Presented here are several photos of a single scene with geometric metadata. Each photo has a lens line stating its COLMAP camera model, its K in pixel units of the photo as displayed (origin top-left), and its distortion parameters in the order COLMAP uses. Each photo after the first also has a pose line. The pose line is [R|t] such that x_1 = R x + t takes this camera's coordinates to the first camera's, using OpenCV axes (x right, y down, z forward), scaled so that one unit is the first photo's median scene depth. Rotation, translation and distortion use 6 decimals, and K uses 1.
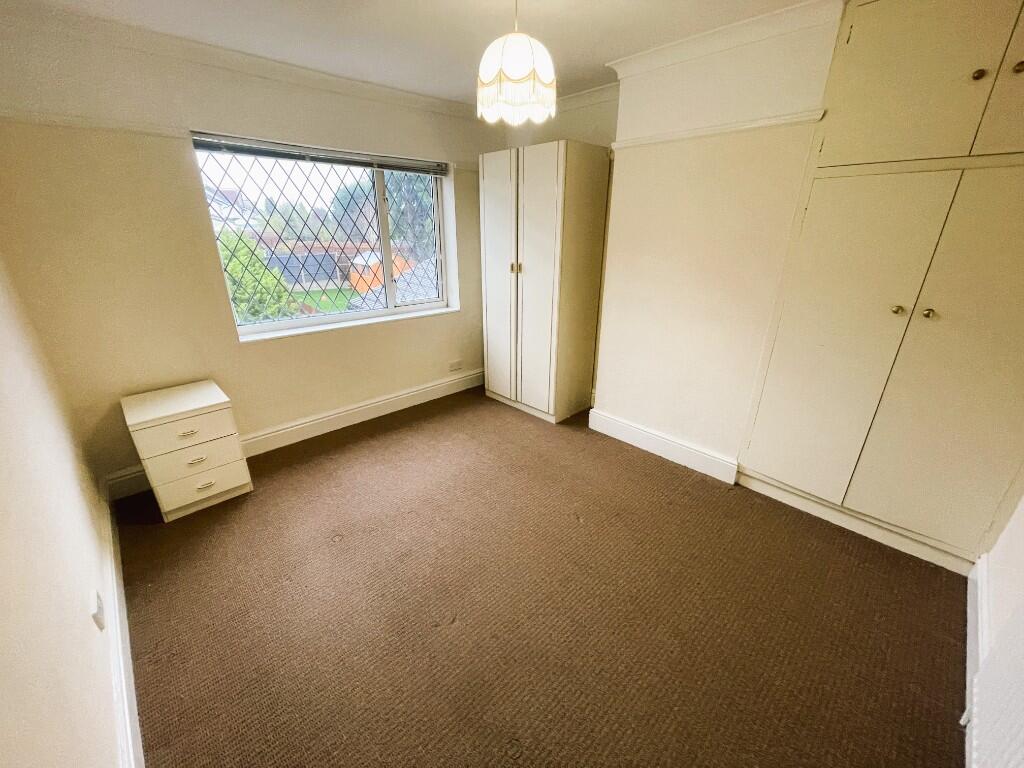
lens RADIAL K [[413.3, 0, 513.6], [0, 413.3, 387.0], [0, 0, 1]] dist [-0.000222, -0.000279]
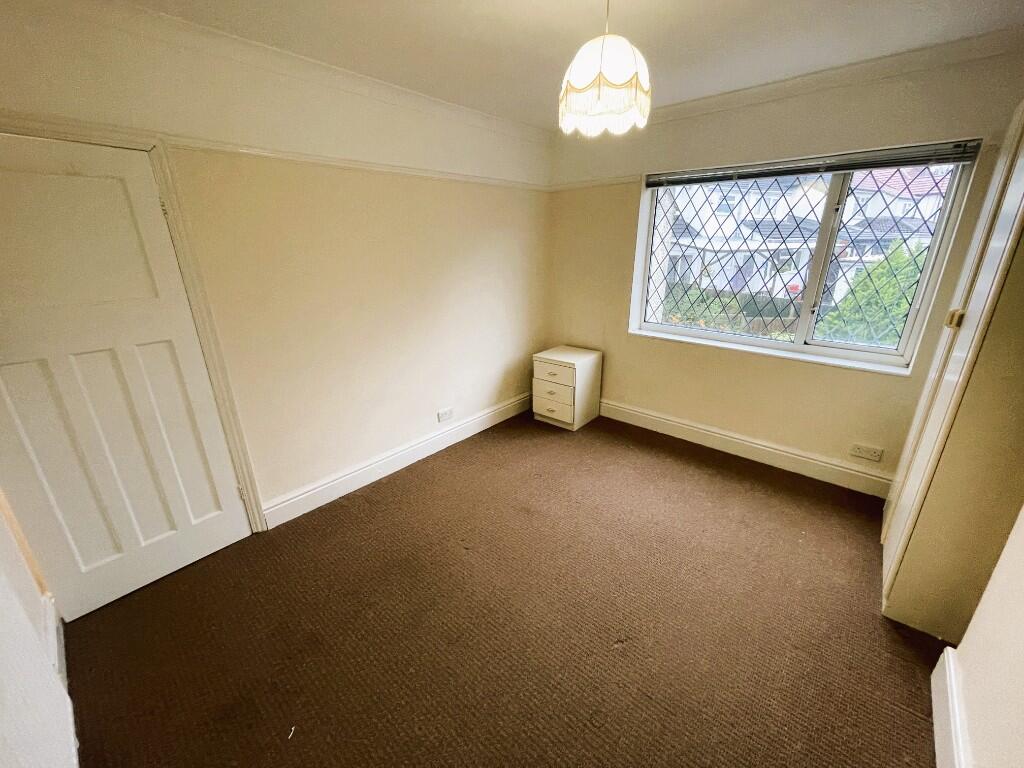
lens RADIAL K [[413.3, 0, 513.6], [0, 413.3, 387.0], [0, 0, 1]] dist [-0.000222, -0.000279]
pose [[0.083360, 0.327909, -0.941024, 0.586832], [-0.352350, 0.893011, 0.279966, -0.192788], [0.932148, 0.308232, 0.189980, 0.469252]]
